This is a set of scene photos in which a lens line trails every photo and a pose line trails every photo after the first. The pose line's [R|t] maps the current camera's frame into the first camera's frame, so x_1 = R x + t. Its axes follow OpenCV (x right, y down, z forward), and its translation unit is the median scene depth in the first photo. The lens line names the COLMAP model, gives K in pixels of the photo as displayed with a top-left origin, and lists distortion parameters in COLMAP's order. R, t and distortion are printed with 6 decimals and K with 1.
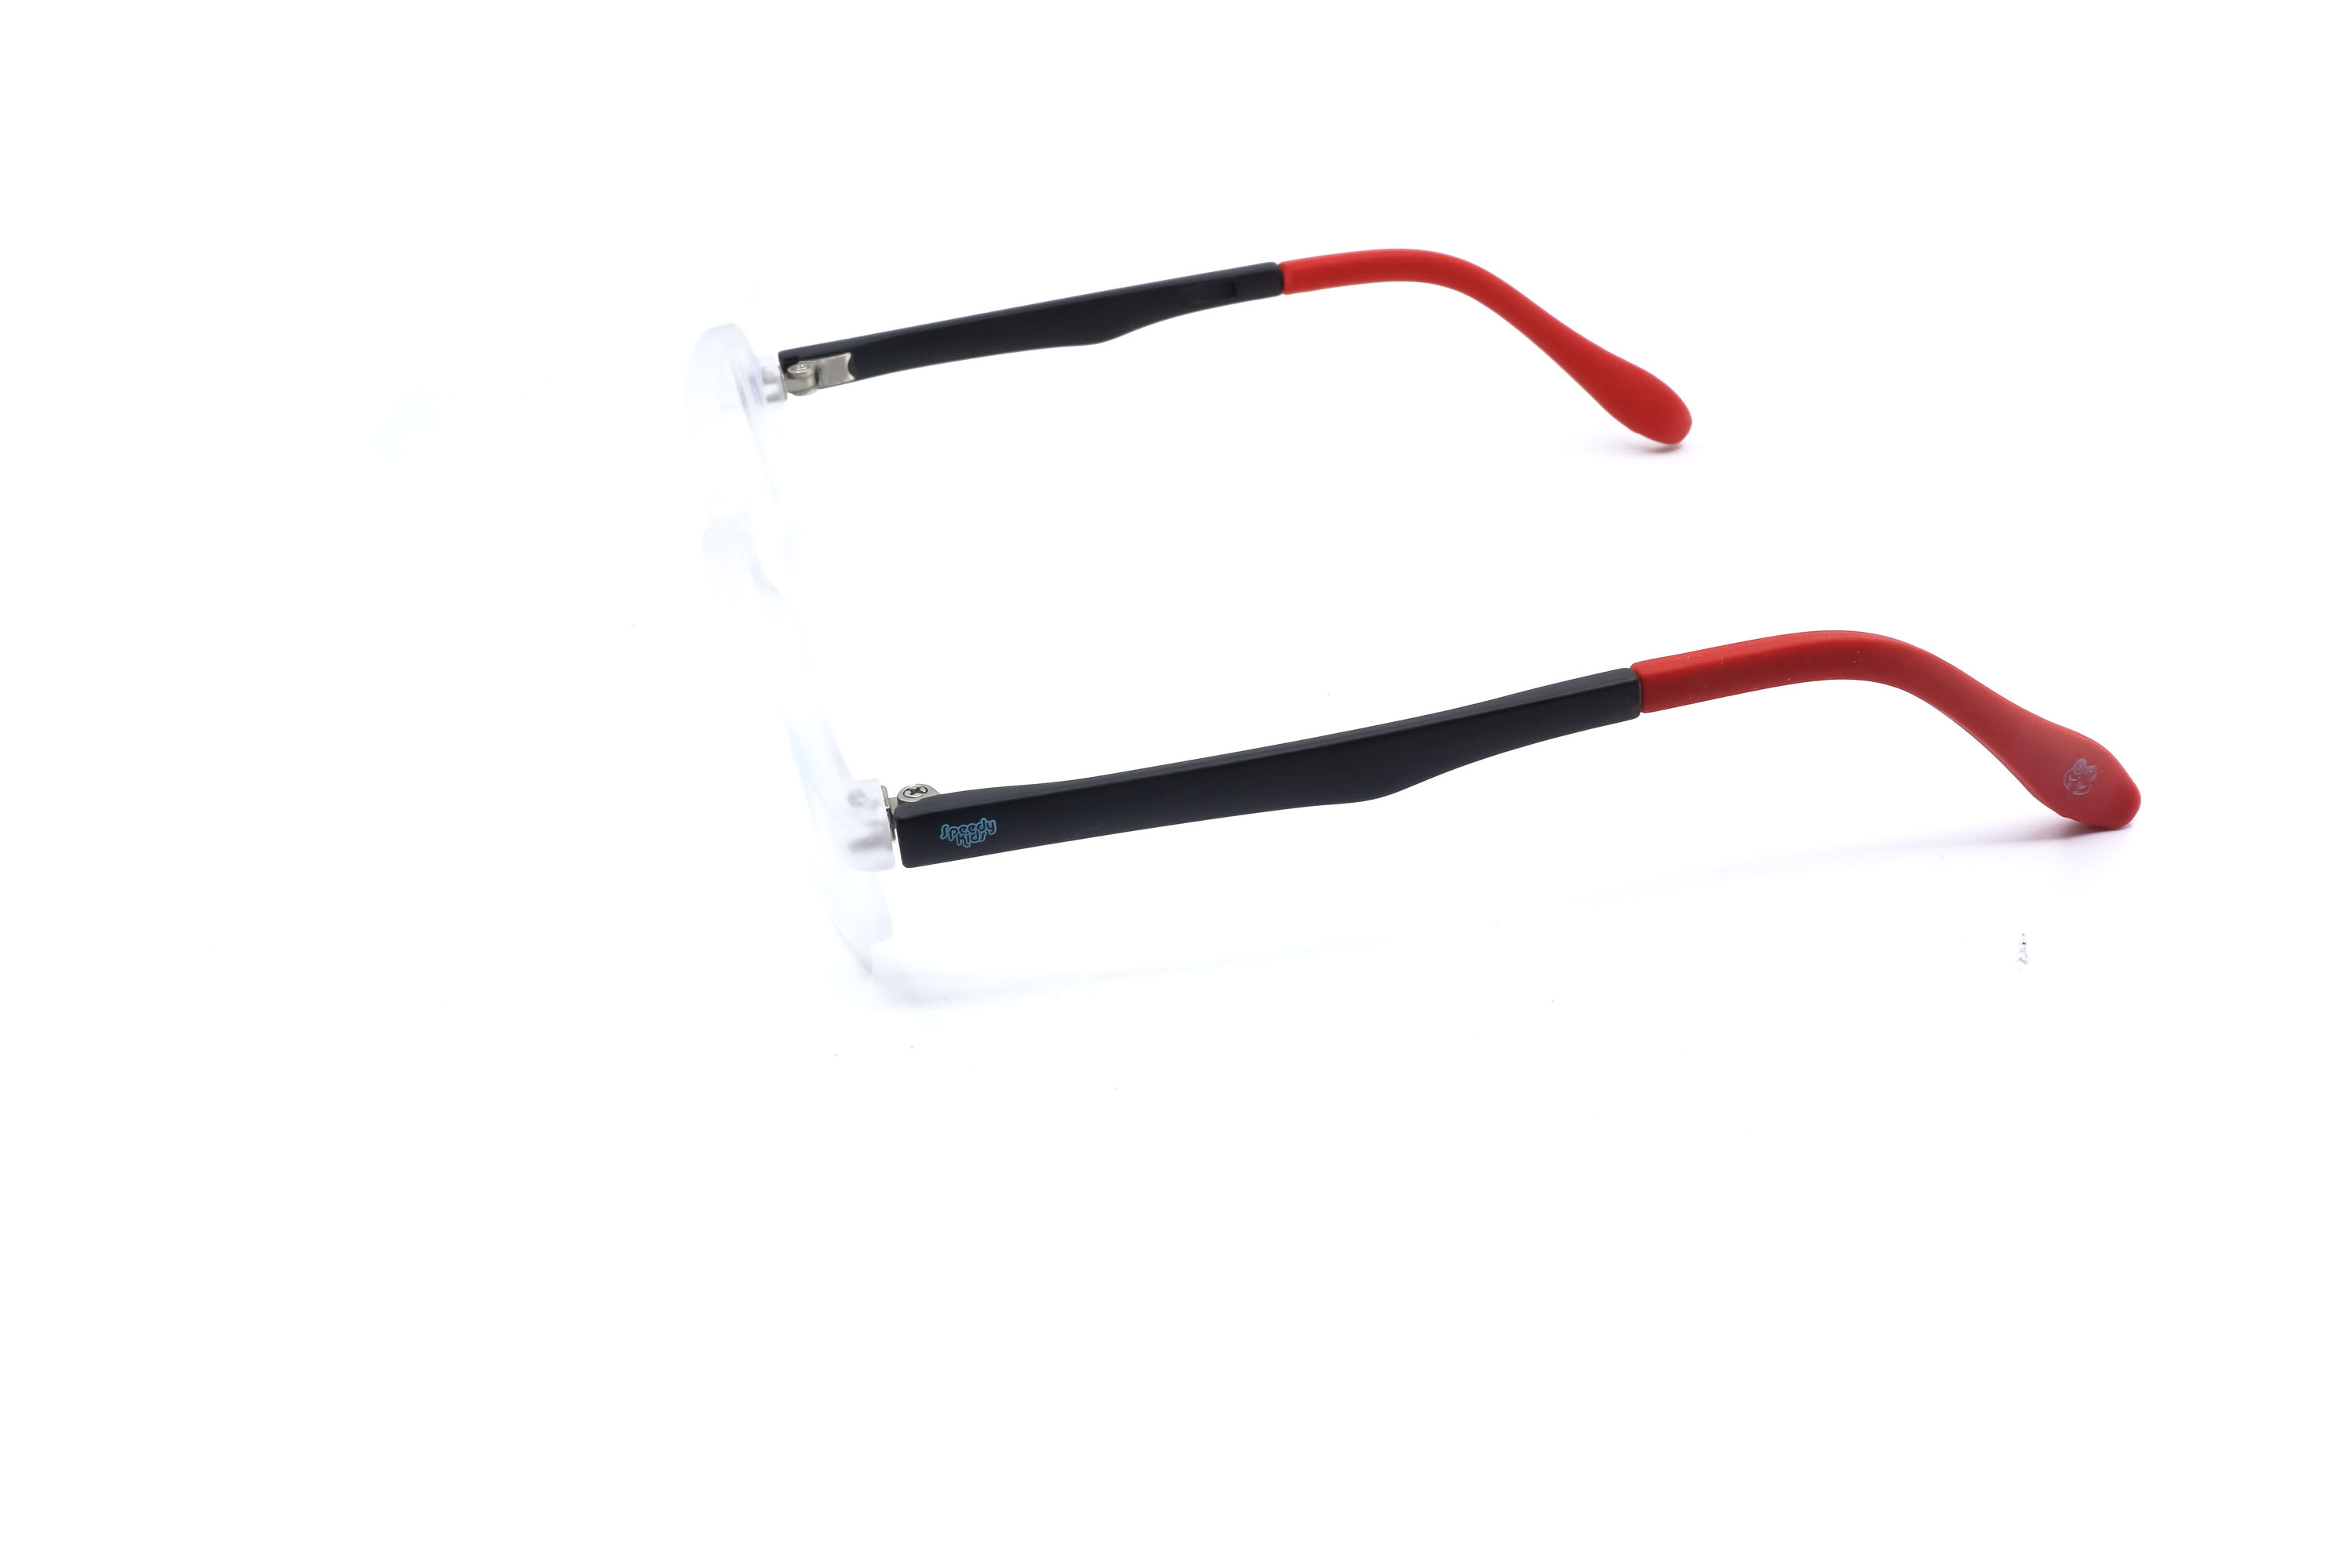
lens RADIAL K [[2417.2, 0, 1175.6], [0, 2417.2, 783.7], [0, 0, 1]] dist [0.002025, 0.000000]
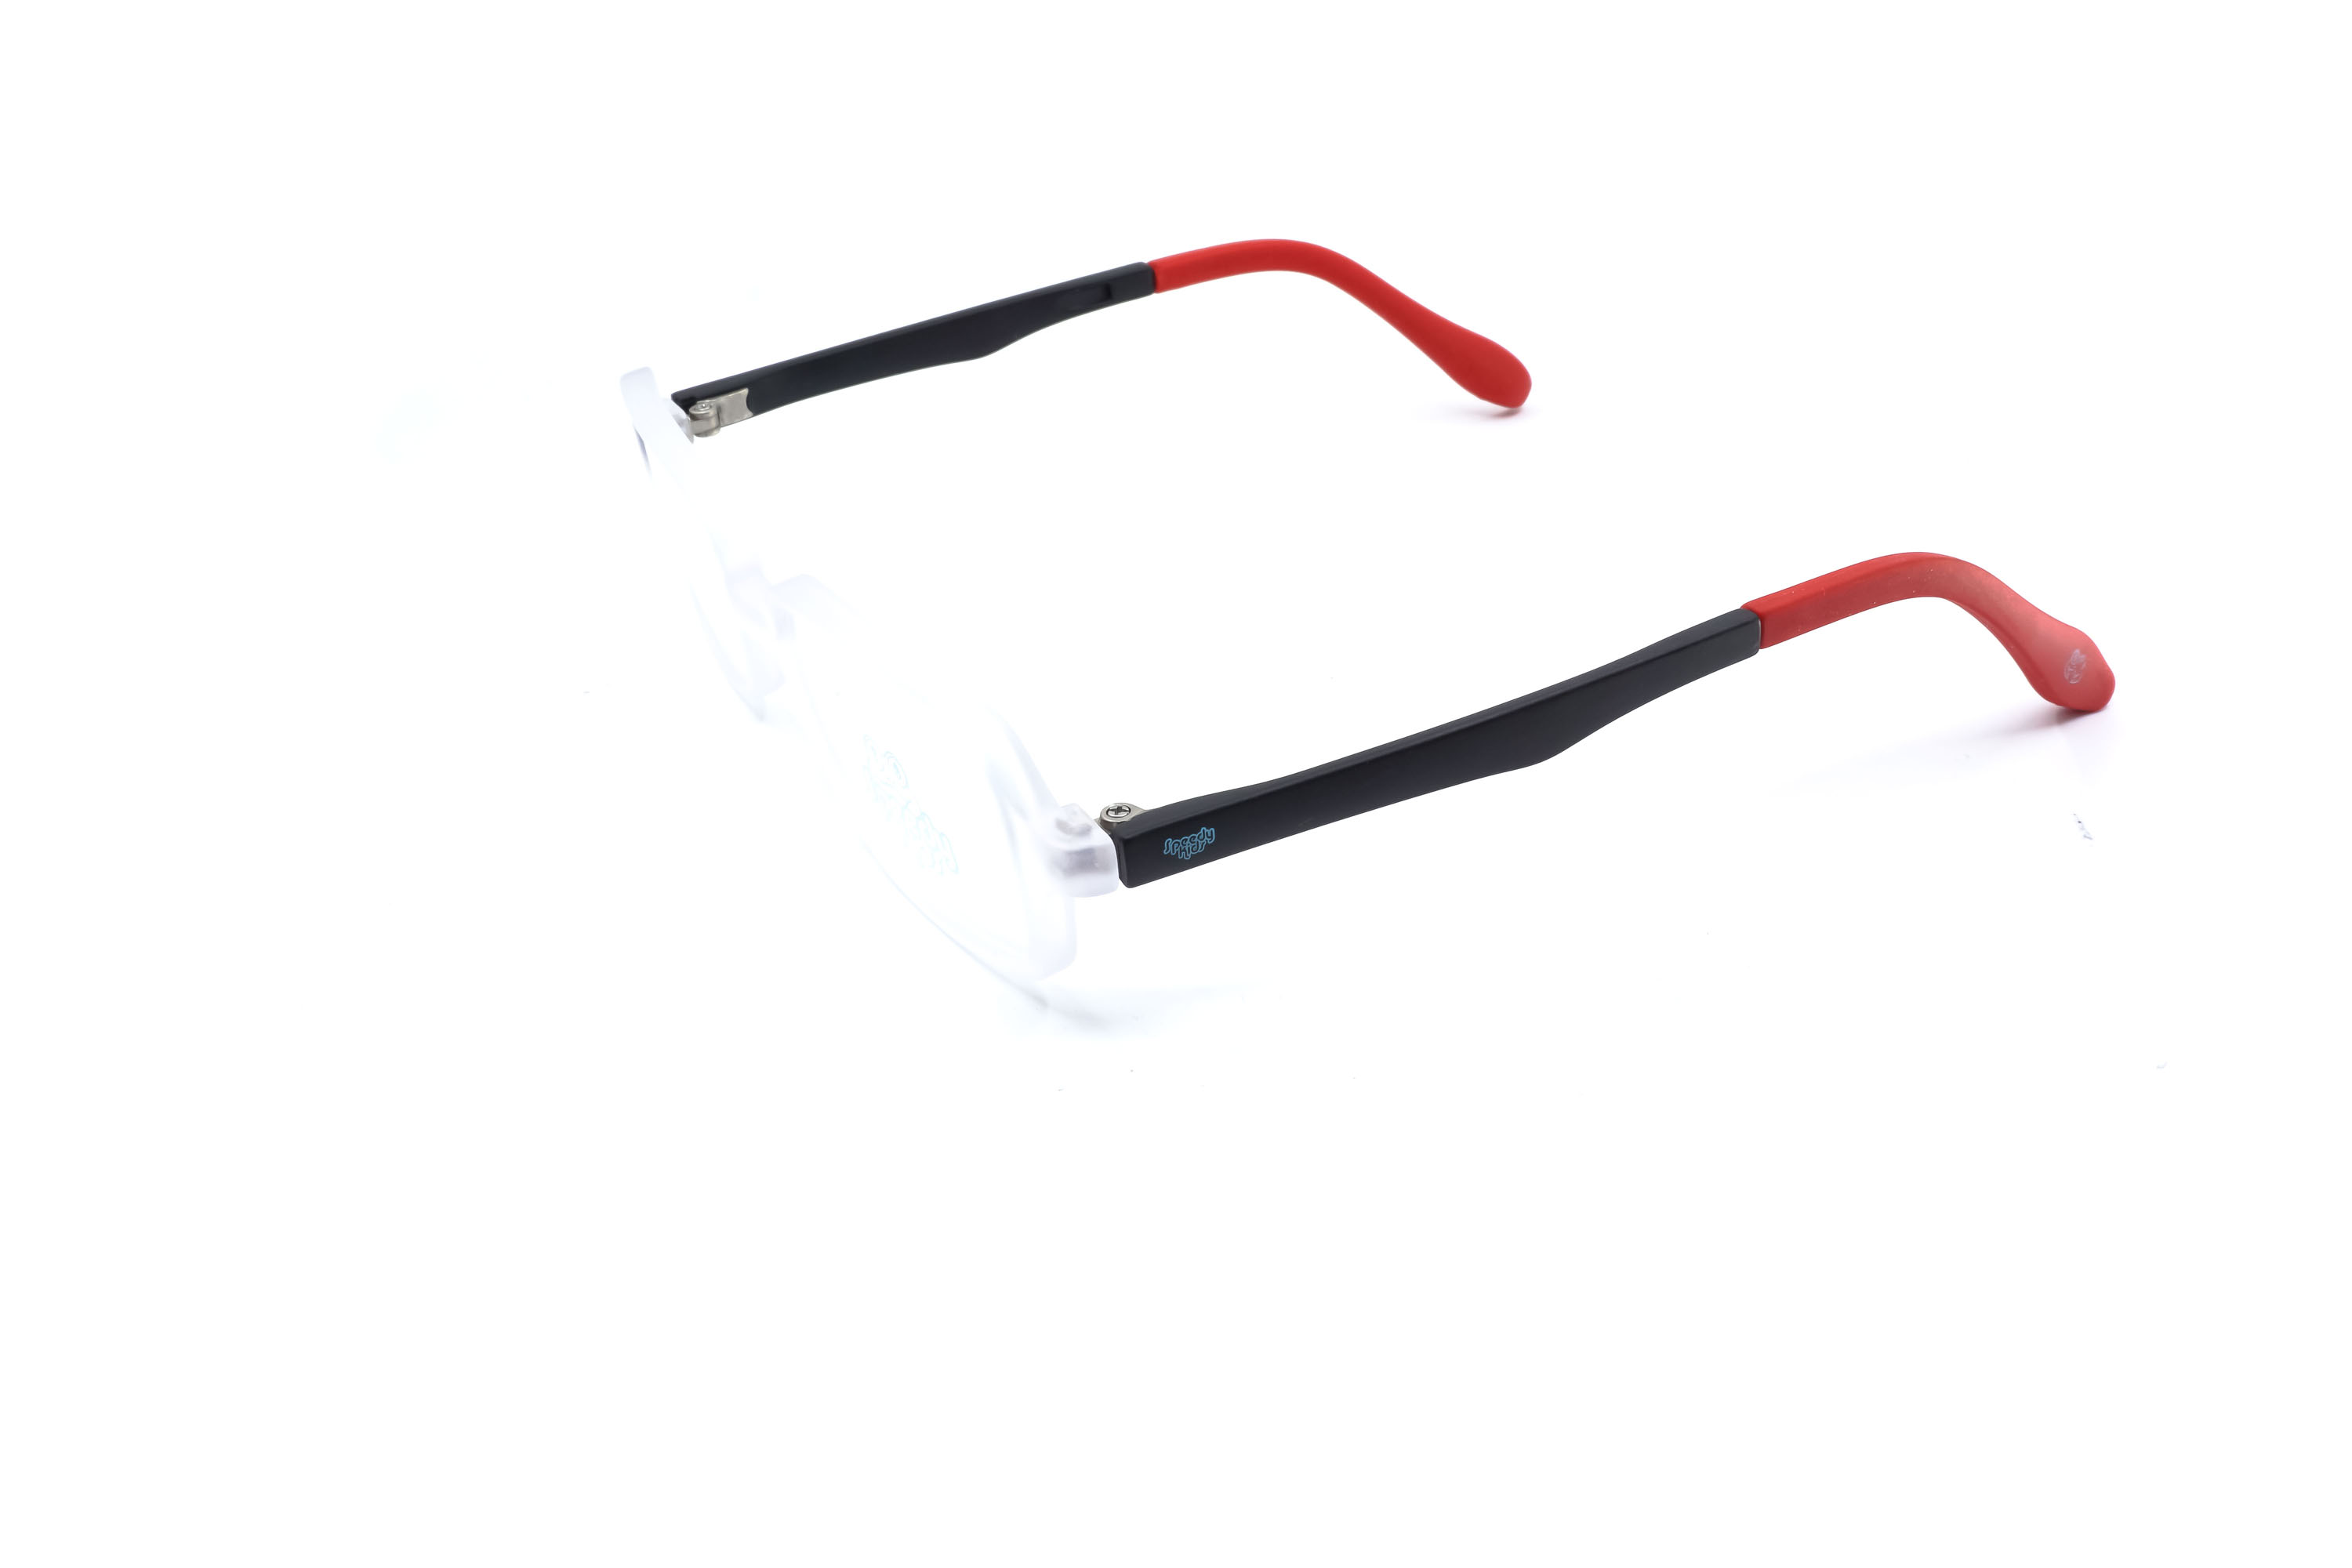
lens RADIAL K [[2417.2, 0, 1177.2], [0, 2417.2, 774.9], [0, 0, 1]] dist [0.002025, 0.000000]
pose [[0.965269, -0.125280, 0.229262, -0.220955], [0.127051, 0.991871, 0.007082, -0.010927], [-0.228286, 0.022292, 0.973339, 0.027993]]
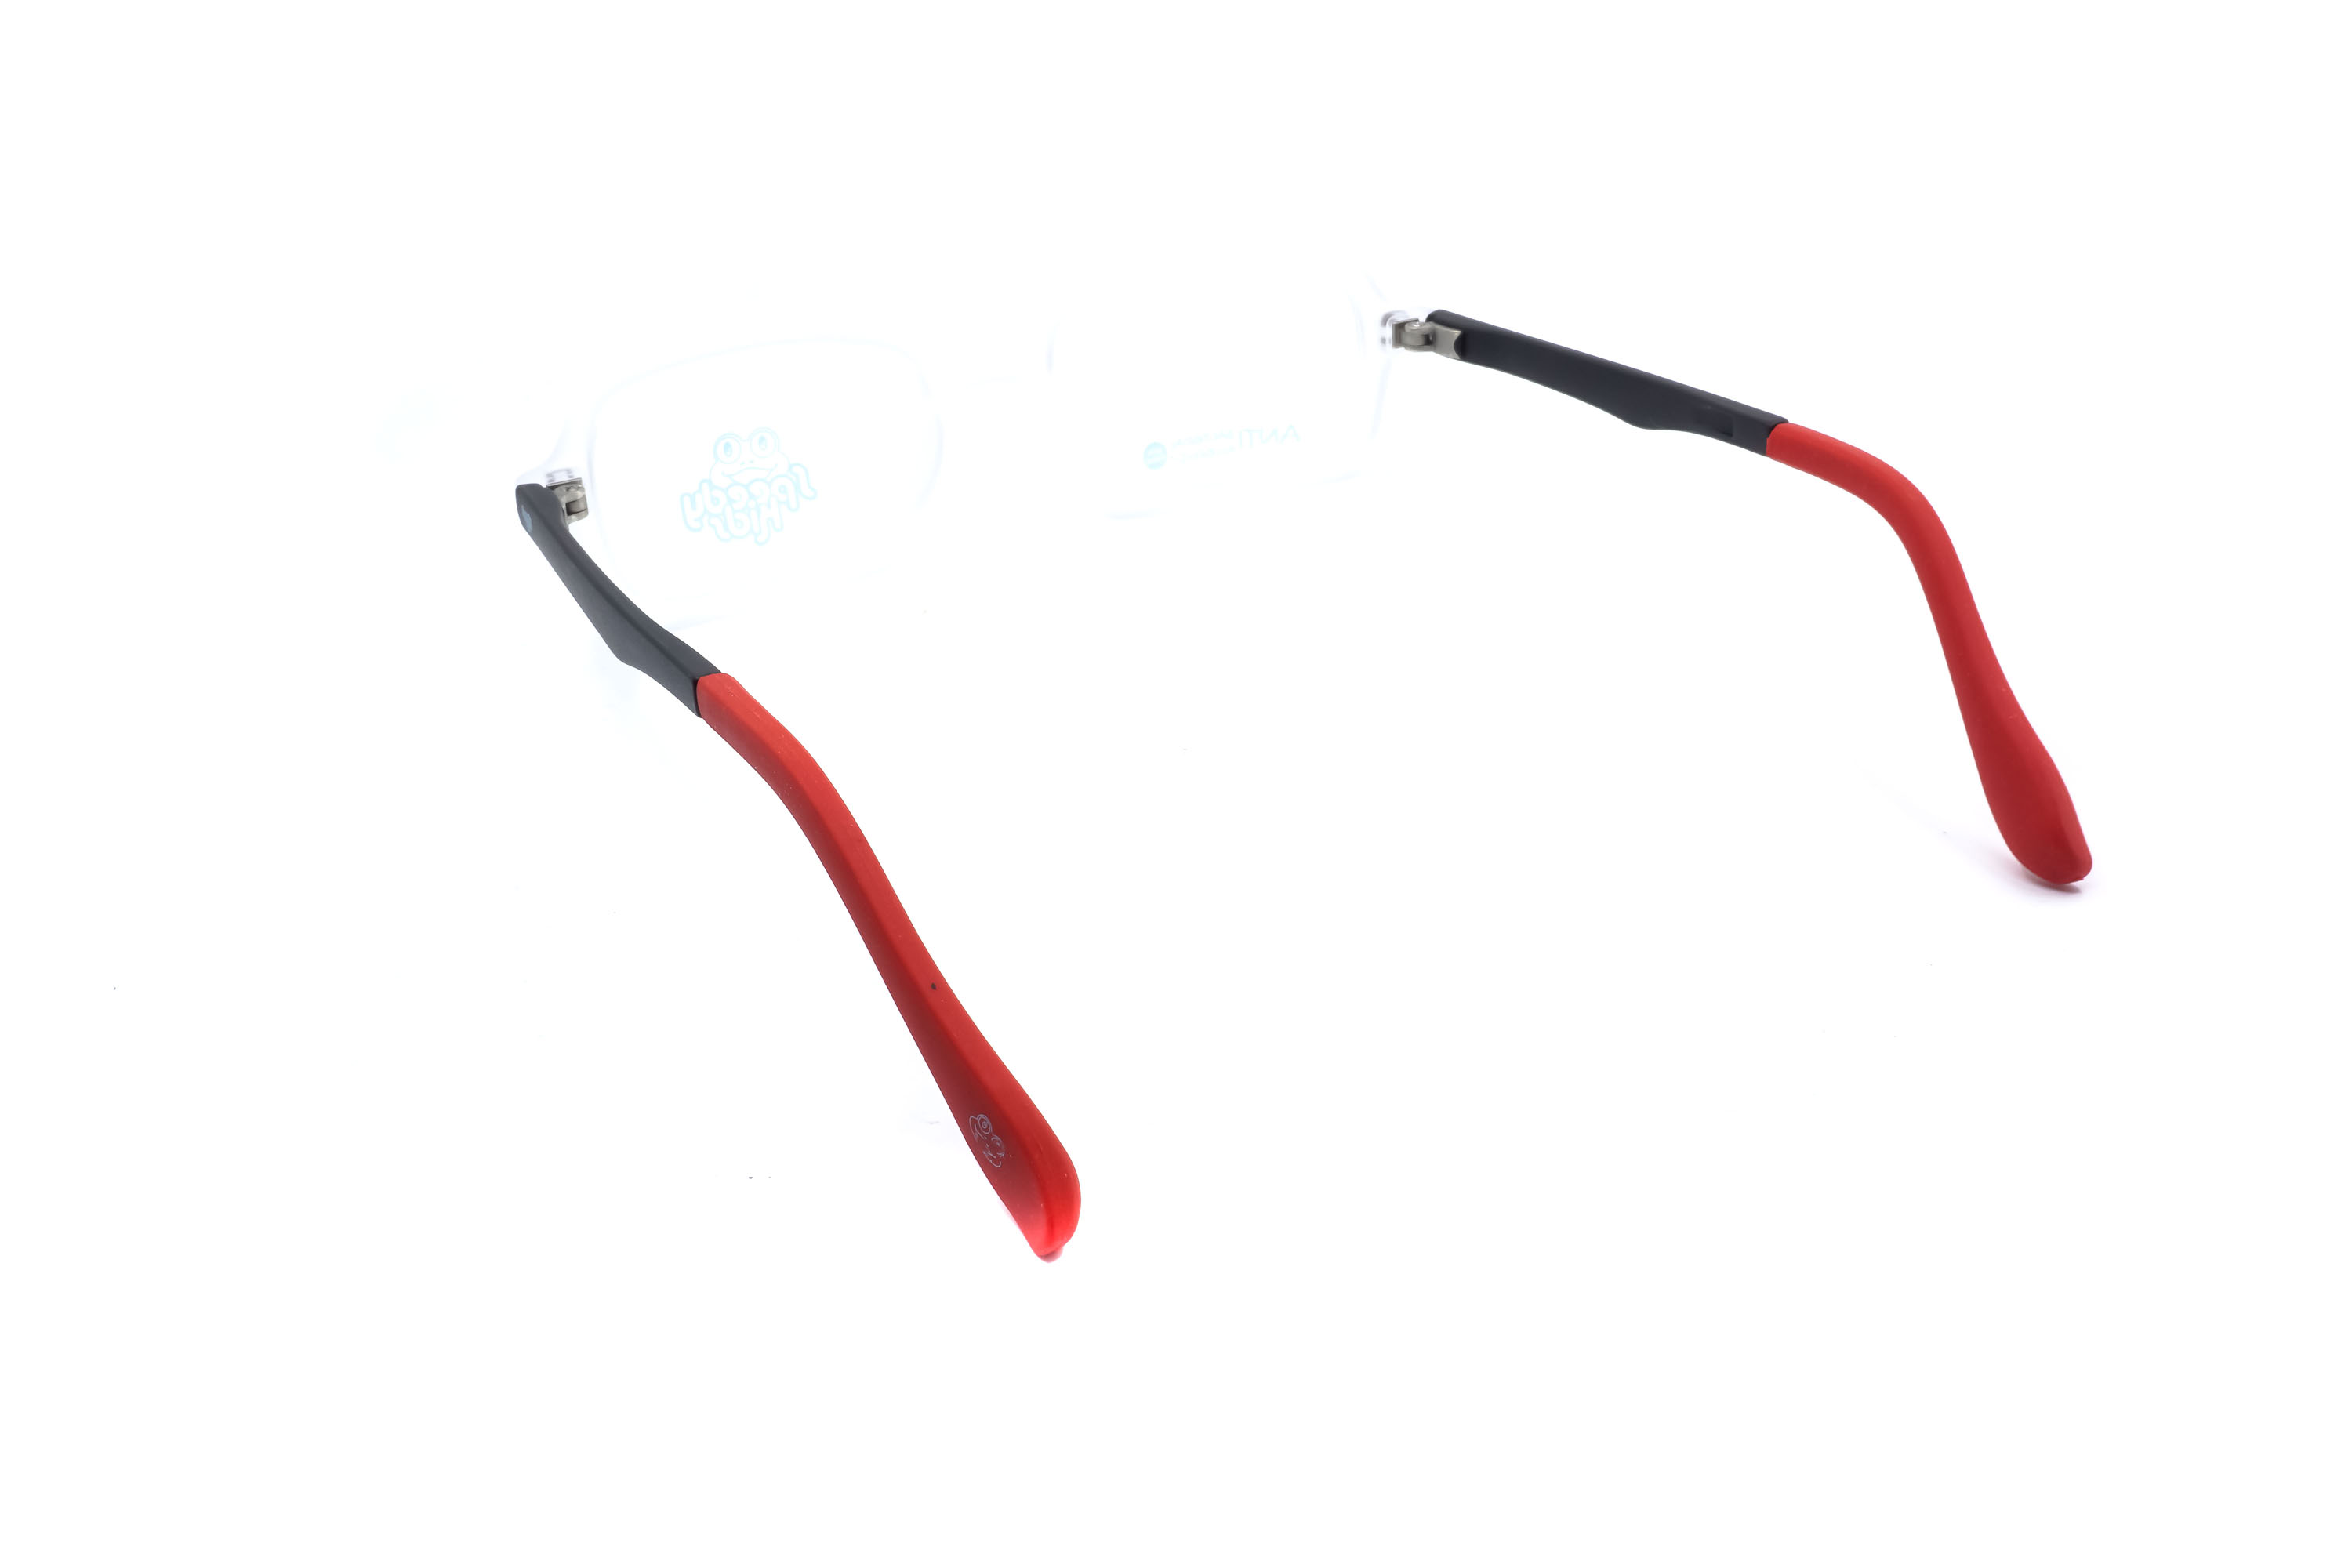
lens RADIAL K [[2417.2, 0, 1174.8], [0, 2417.2, 785.5], [0, 0, 1]] dist [0.002025, 0.000000]
pose [[0.255955, 0.479903, -0.839154, 0.814572], [-0.461755, 0.823331, 0.330011, -0.316531], [0.849276, 0.303016, 0.432334, 0.548218]]
